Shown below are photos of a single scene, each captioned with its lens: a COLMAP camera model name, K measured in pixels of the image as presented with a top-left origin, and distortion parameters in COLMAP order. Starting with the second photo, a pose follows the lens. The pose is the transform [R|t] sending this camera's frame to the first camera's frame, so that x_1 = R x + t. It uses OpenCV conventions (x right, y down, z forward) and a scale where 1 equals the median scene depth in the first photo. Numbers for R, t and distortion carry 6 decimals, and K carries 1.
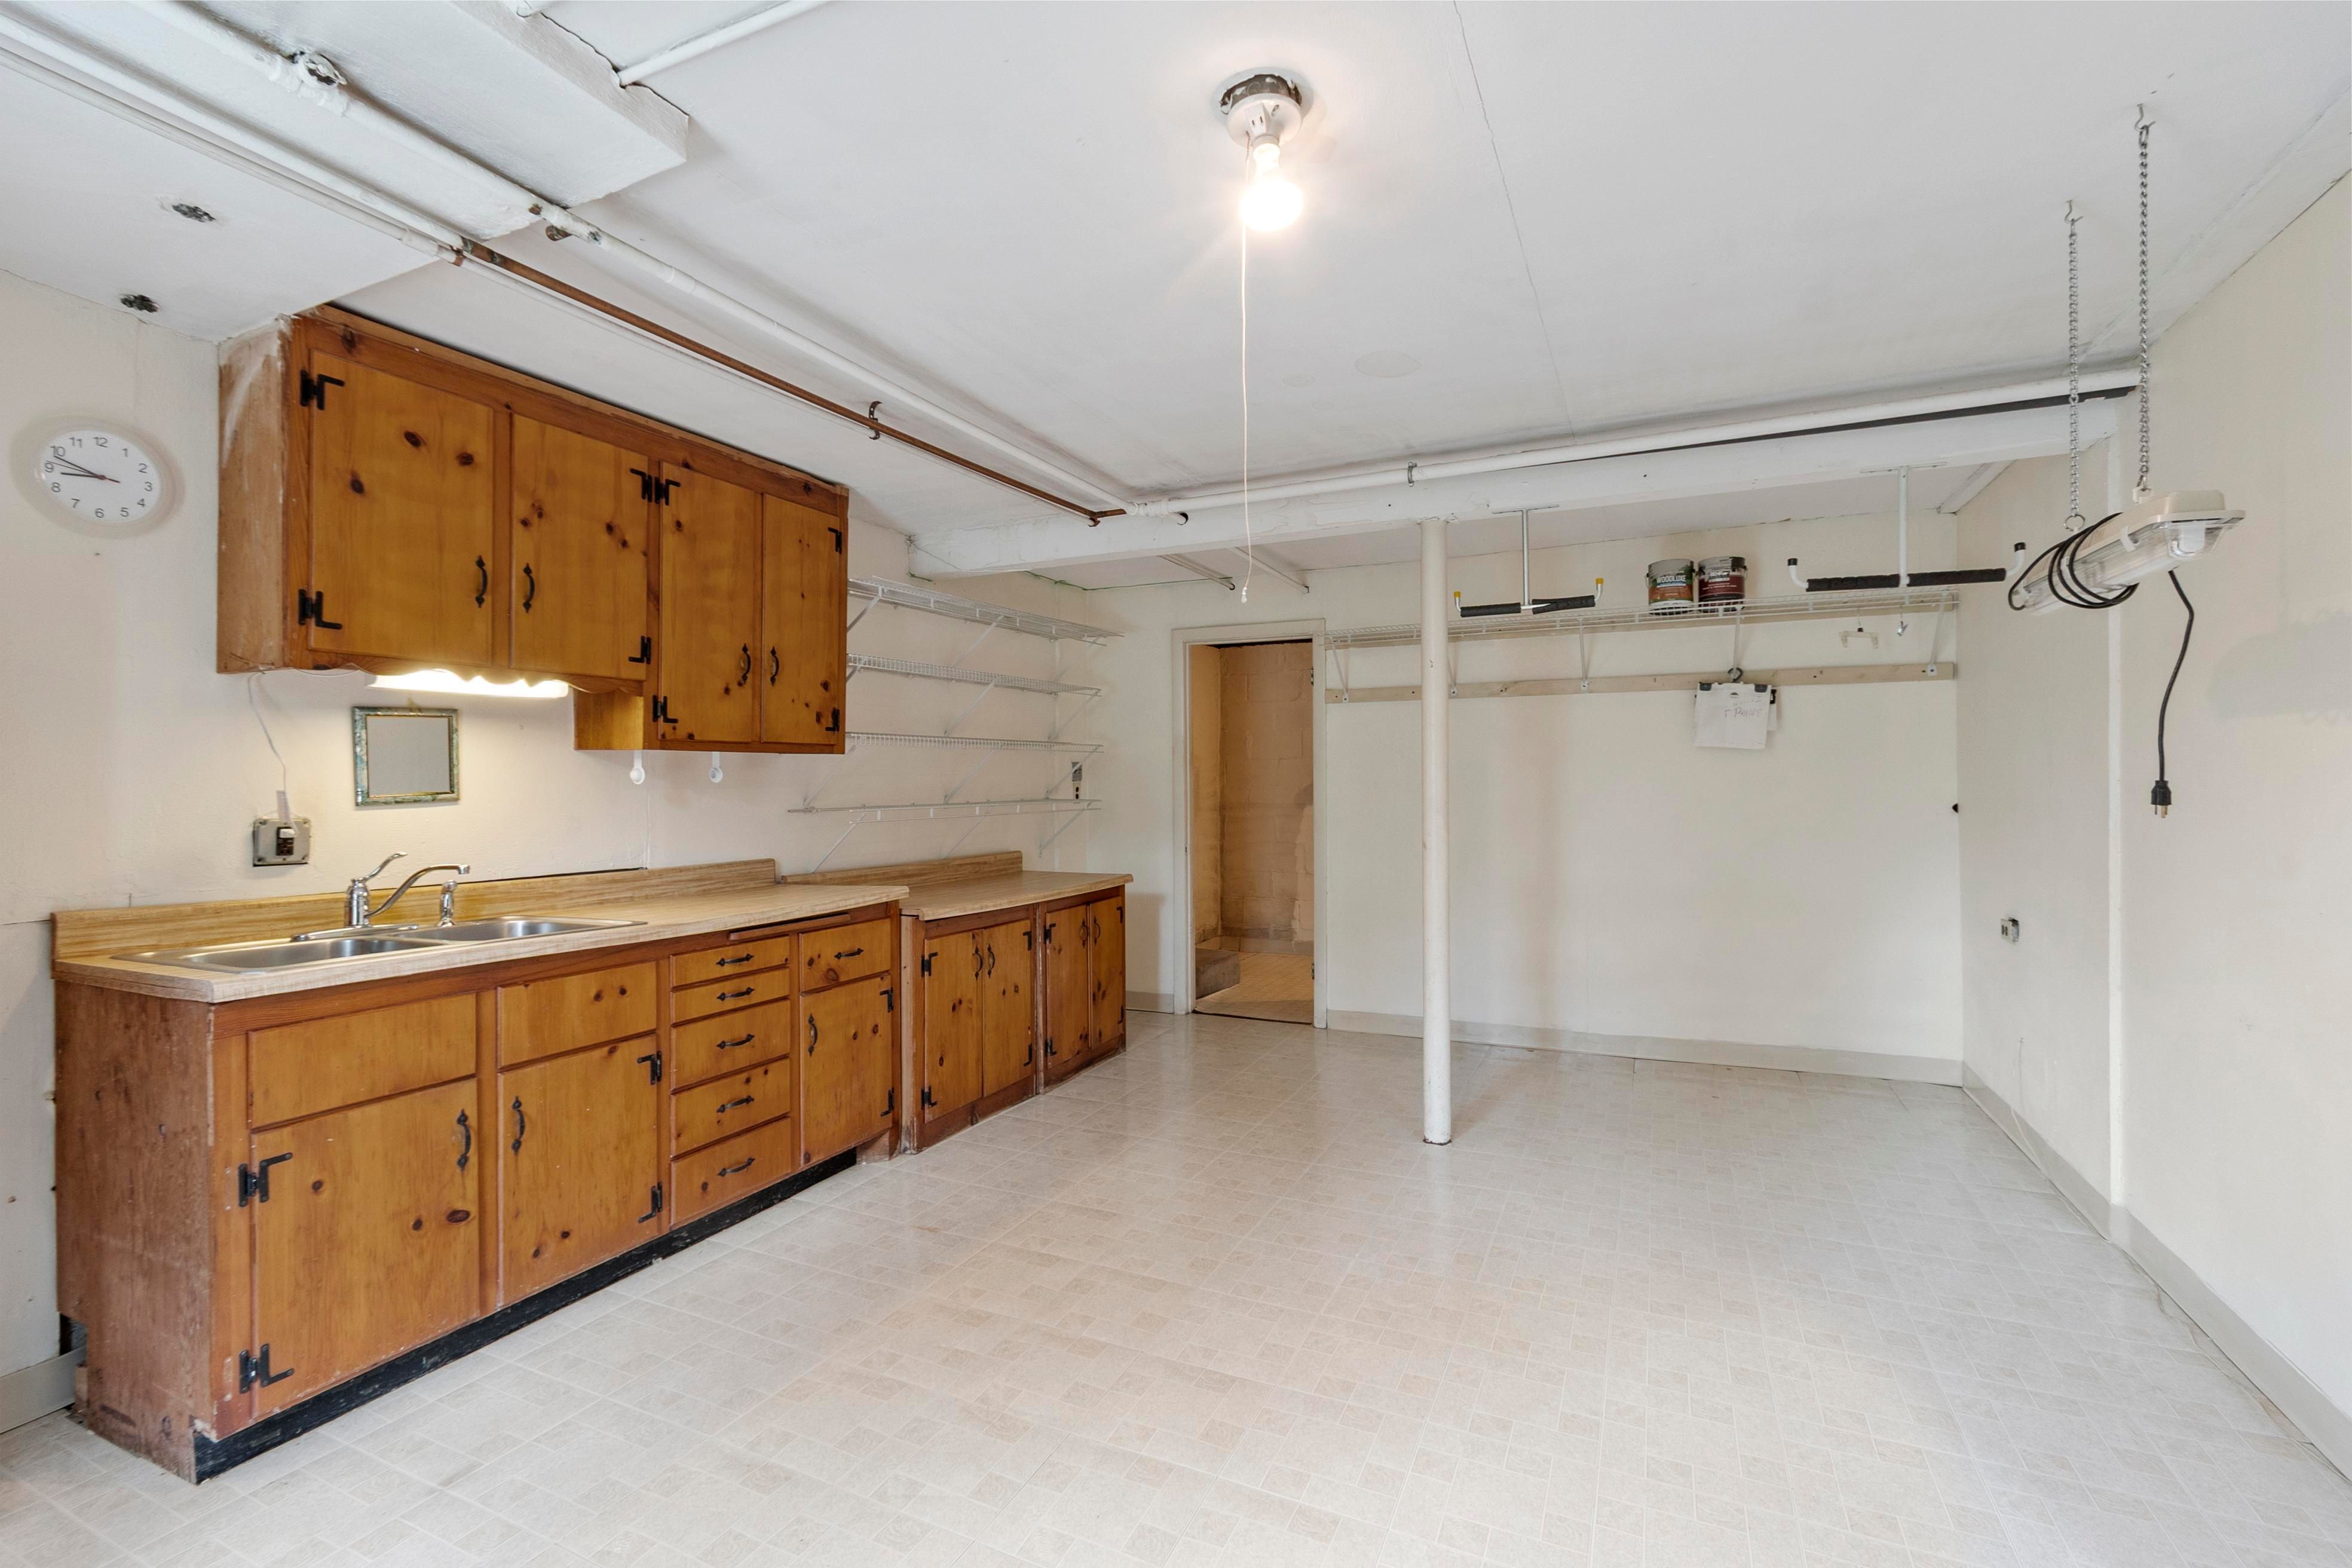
lens RADIAL K [[1019.0, 0, 1174.3], [0, 1019.0, 779.1], [0, 0, 1]] dist [-0.001013, -0.000499]
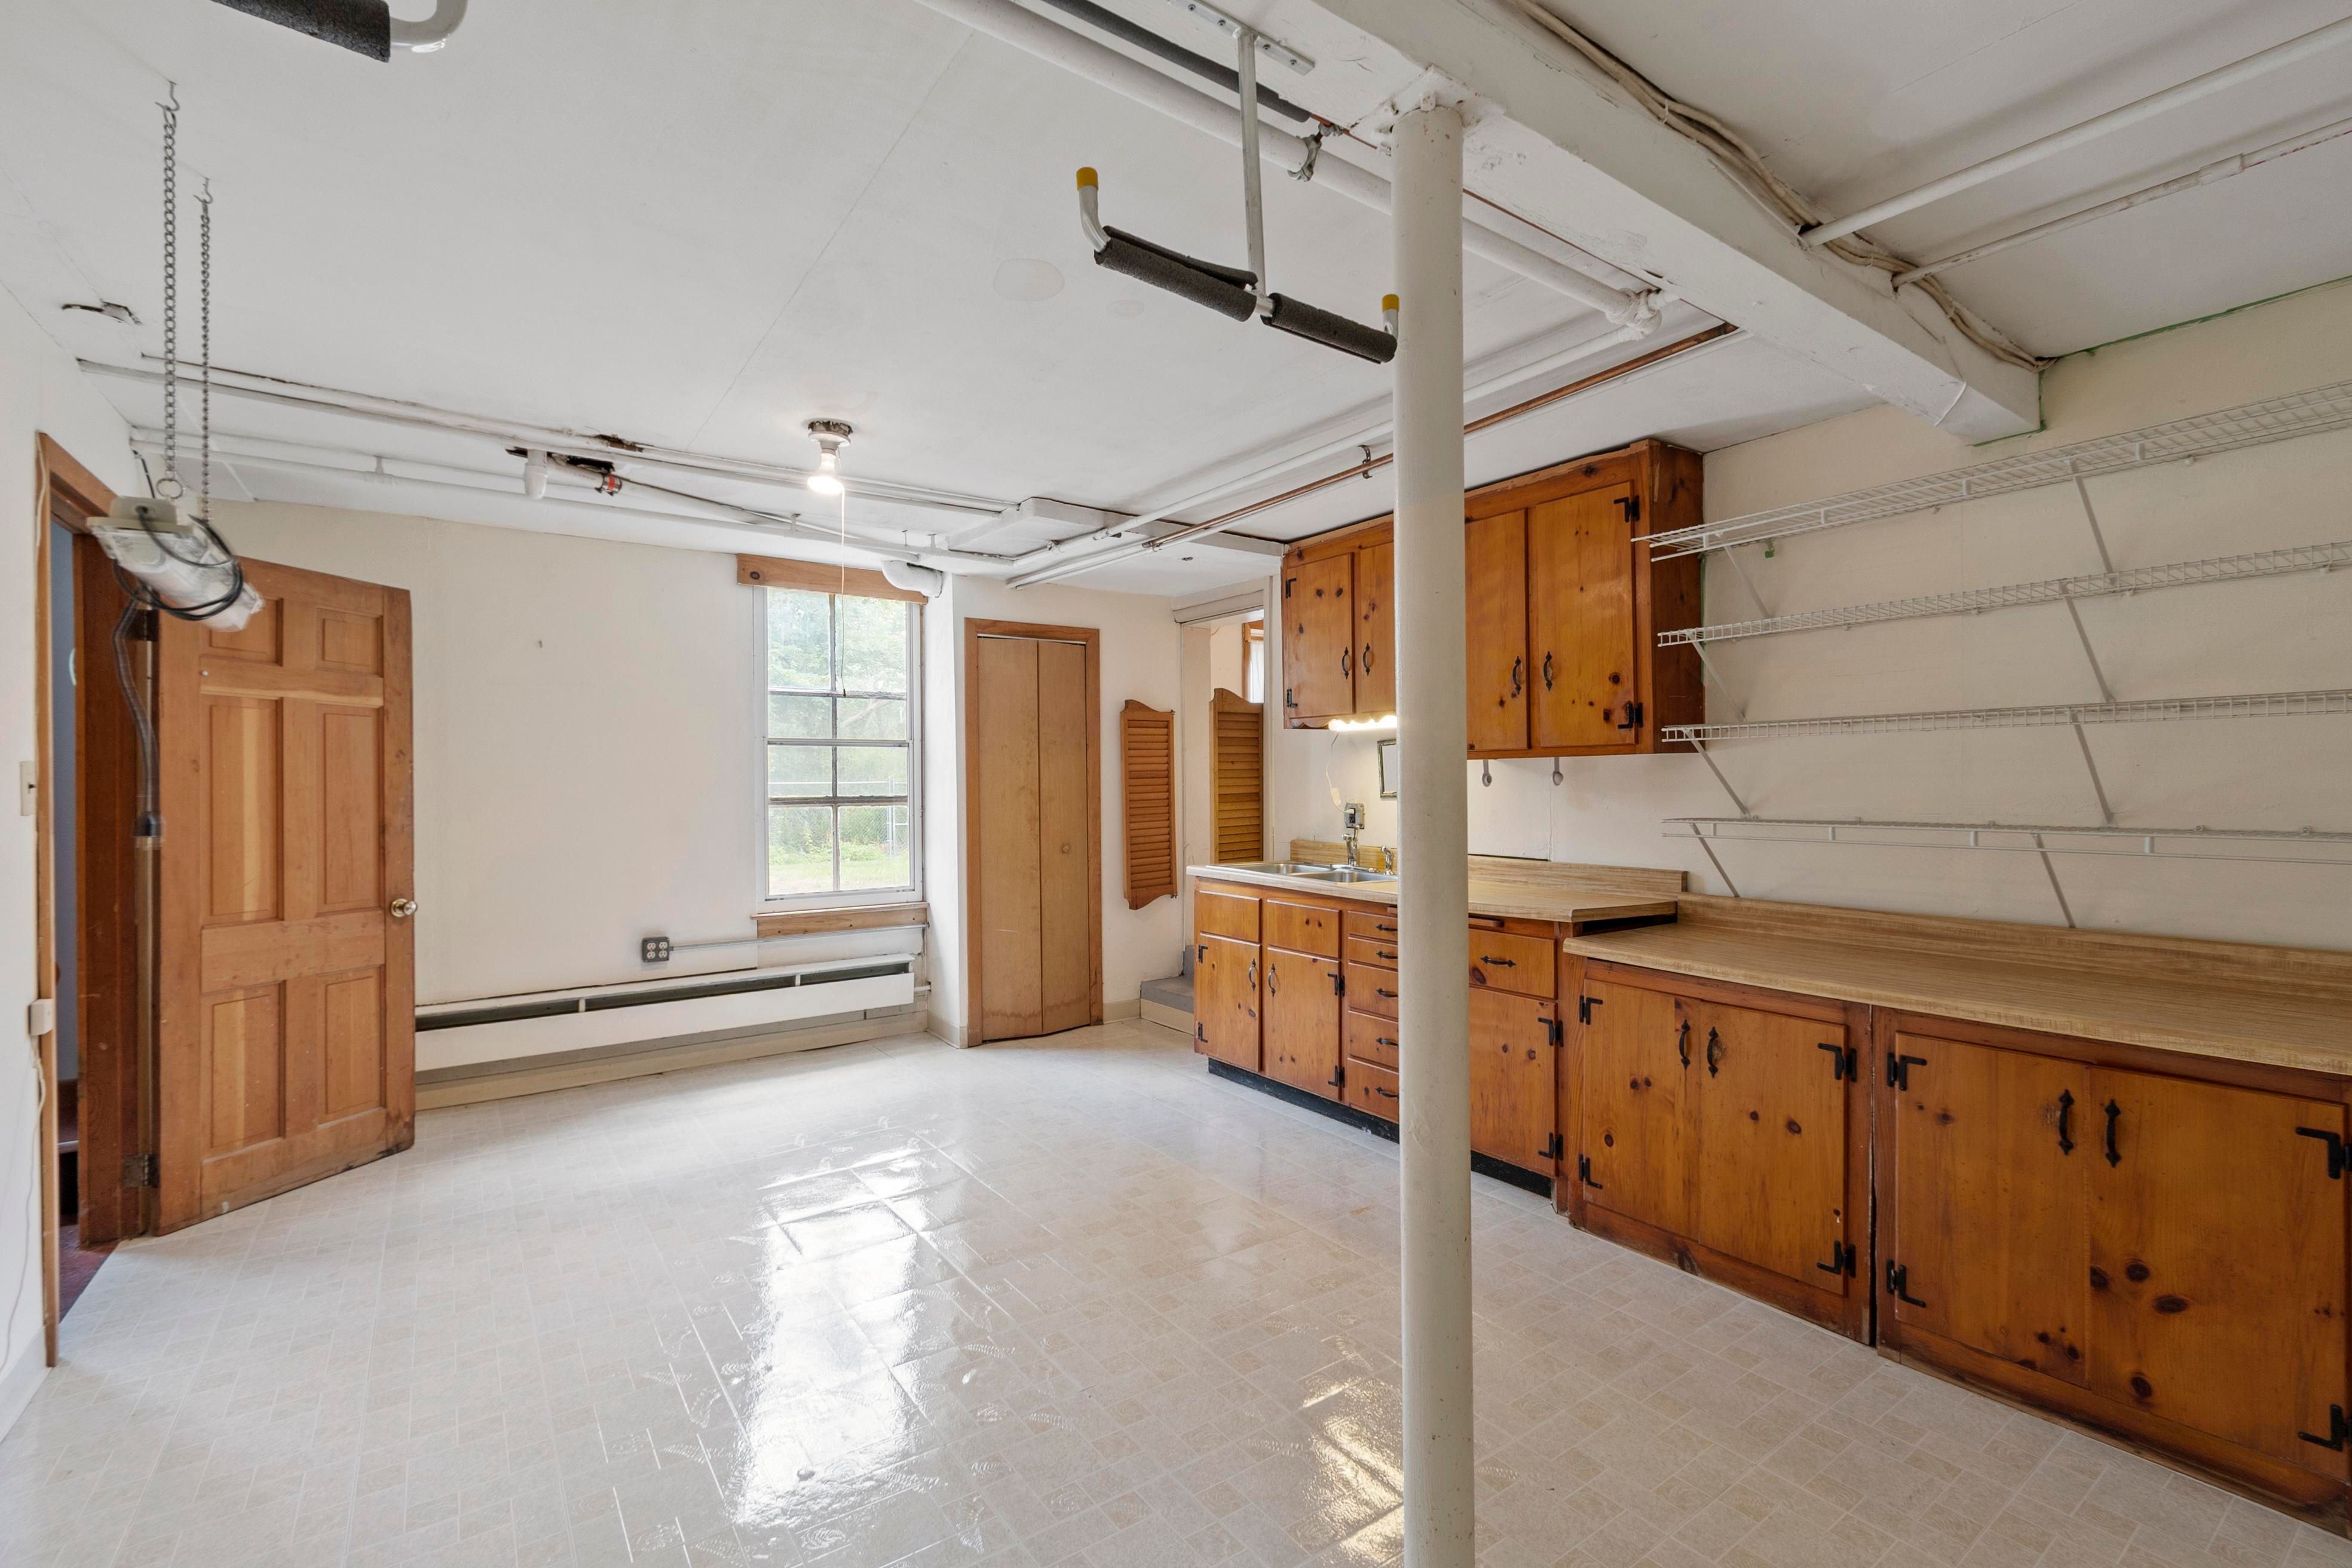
lens RADIAL K [[1019.0, 0, 1161.9], [0, 1019.0, 785.4], [0, 0, 1]] dist [-0.001013, -0.000499]
pose [[-0.490218, 0.008008, -0.871563, 0.673897], [0.004797, 0.999967, 0.006490, -0.006236], [0.871586, -0.000999, -0.490241, 1.161839]]
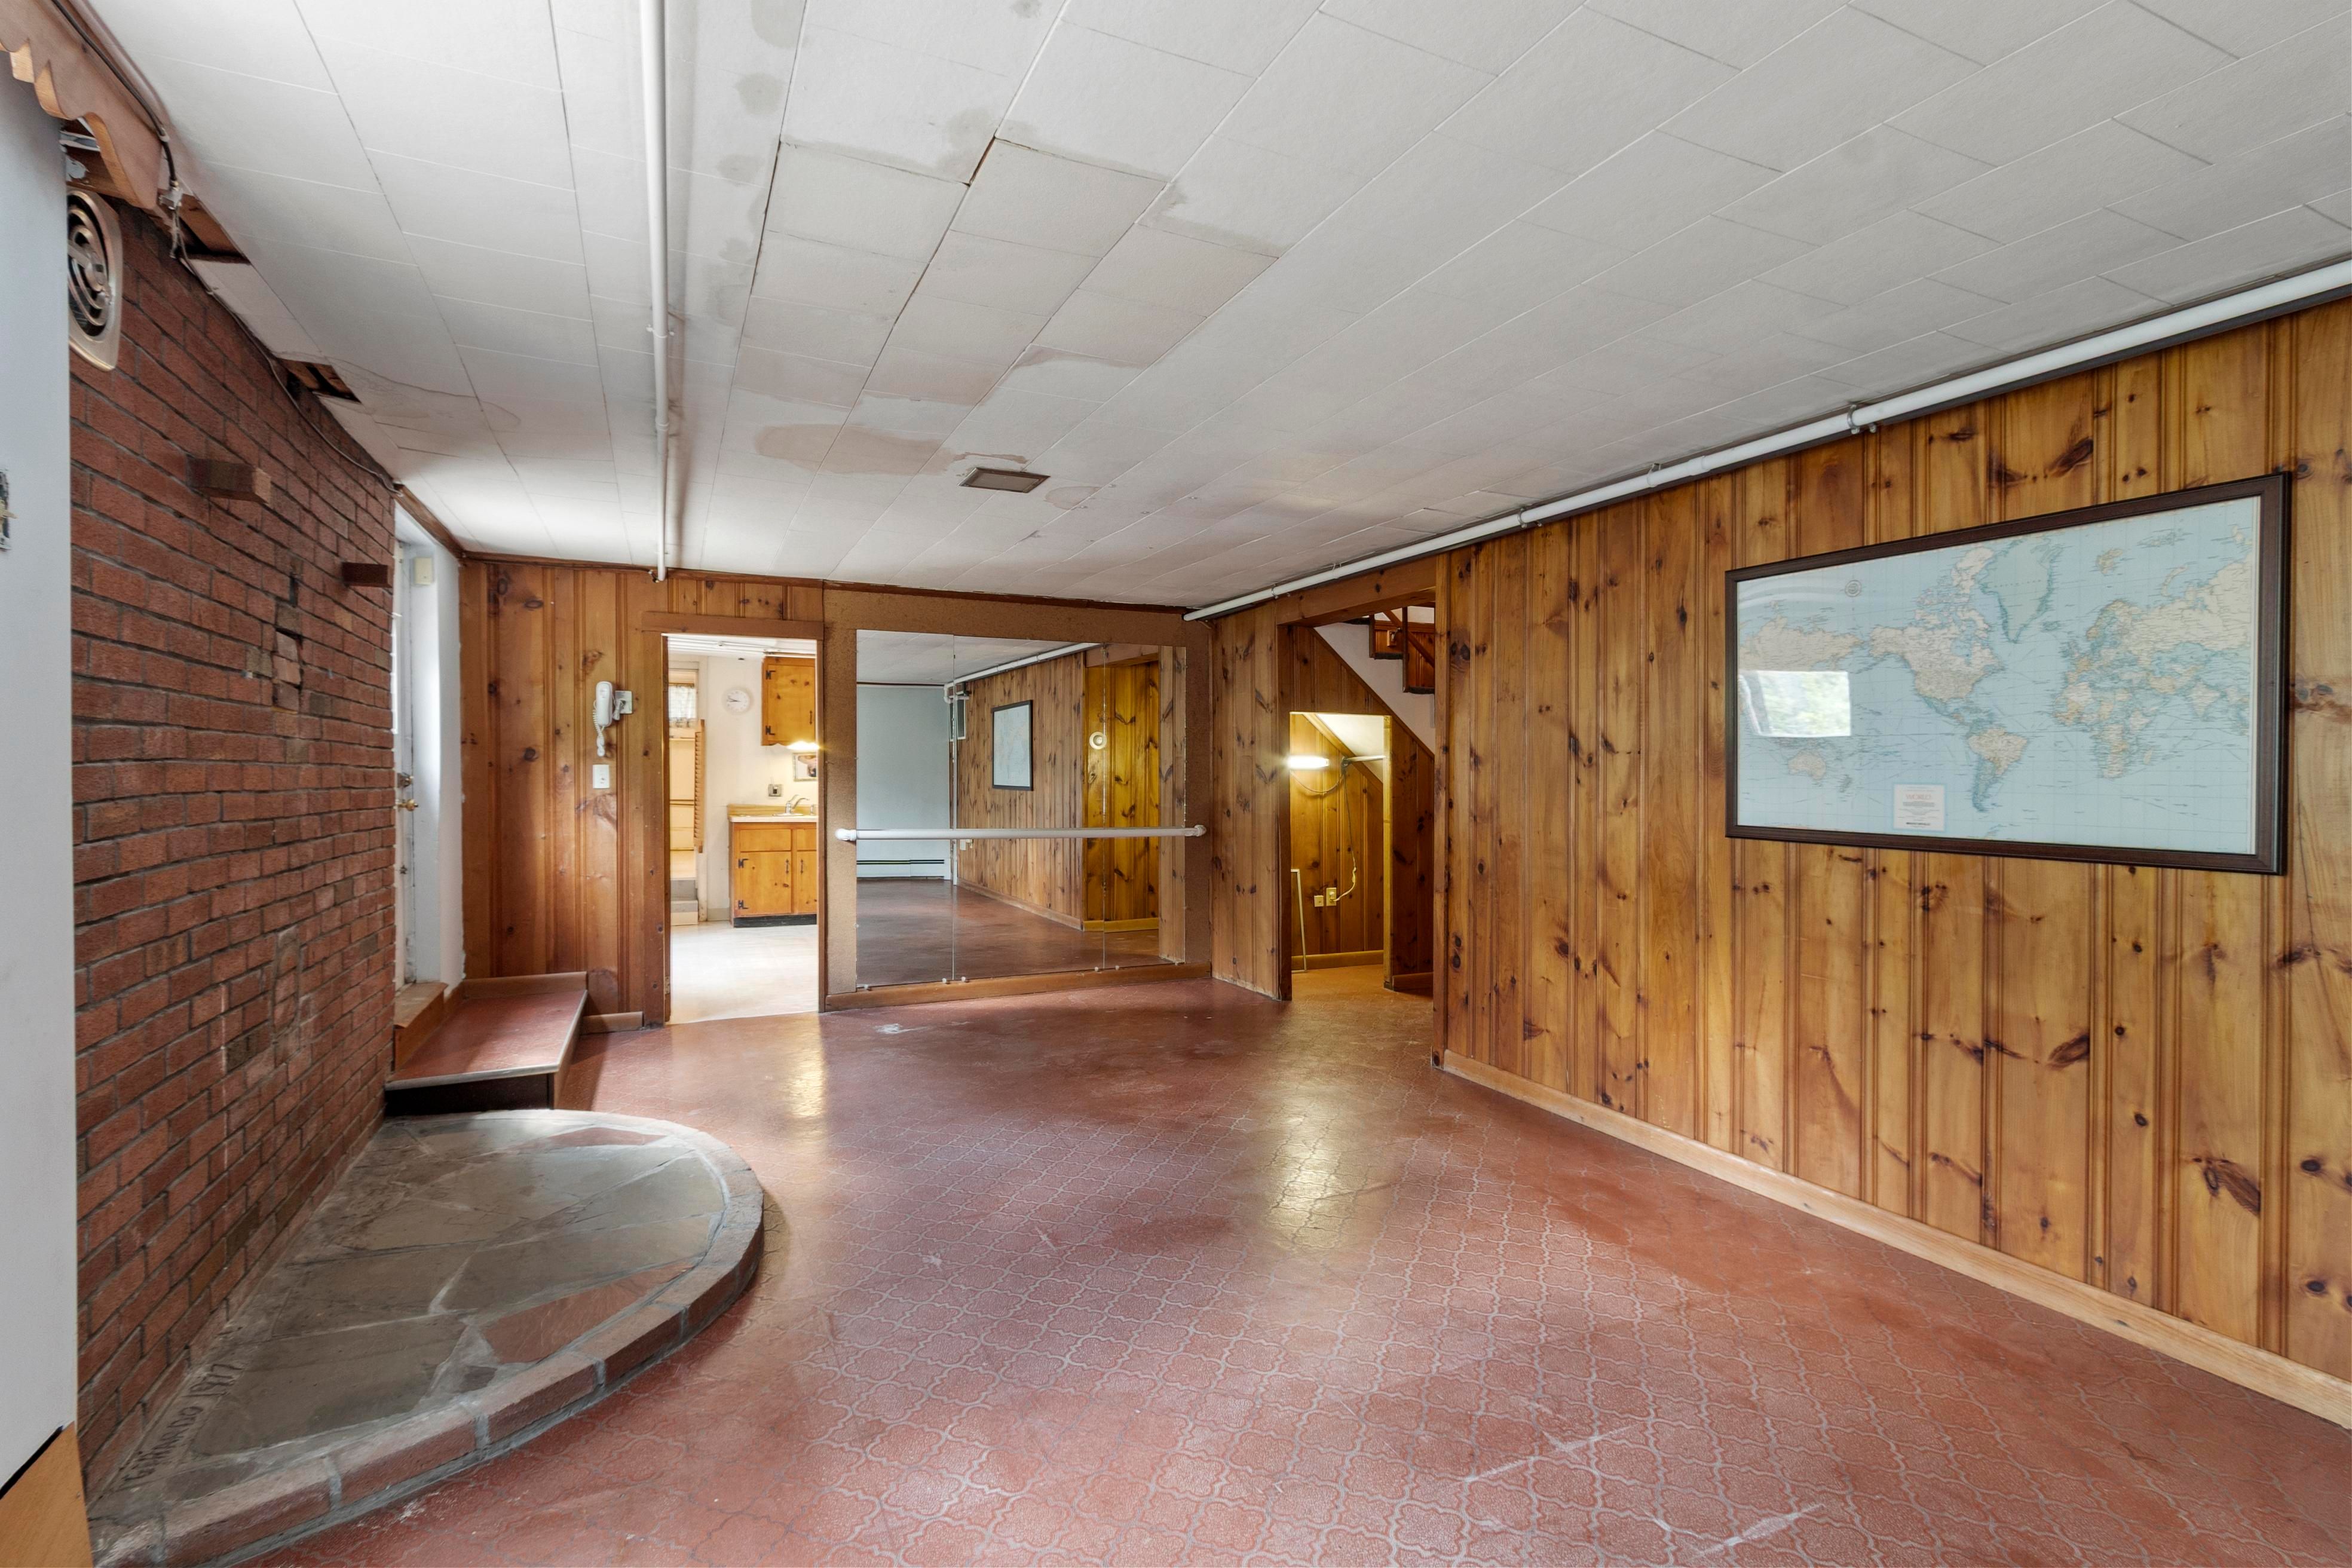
lens RADIAL K [[1090.3, 0, 1173.9], [0, 1090.3, 779.7], [0, 0, 1]] dist [-0.000196, -0.000003]
pose [[0.763089, 0.008614, -0.646236, 1.993439], [-0.005288, 0.999961, 0.007085, -0.009579], [0.646271, -0.001989, 0.763105, -0.783811]]
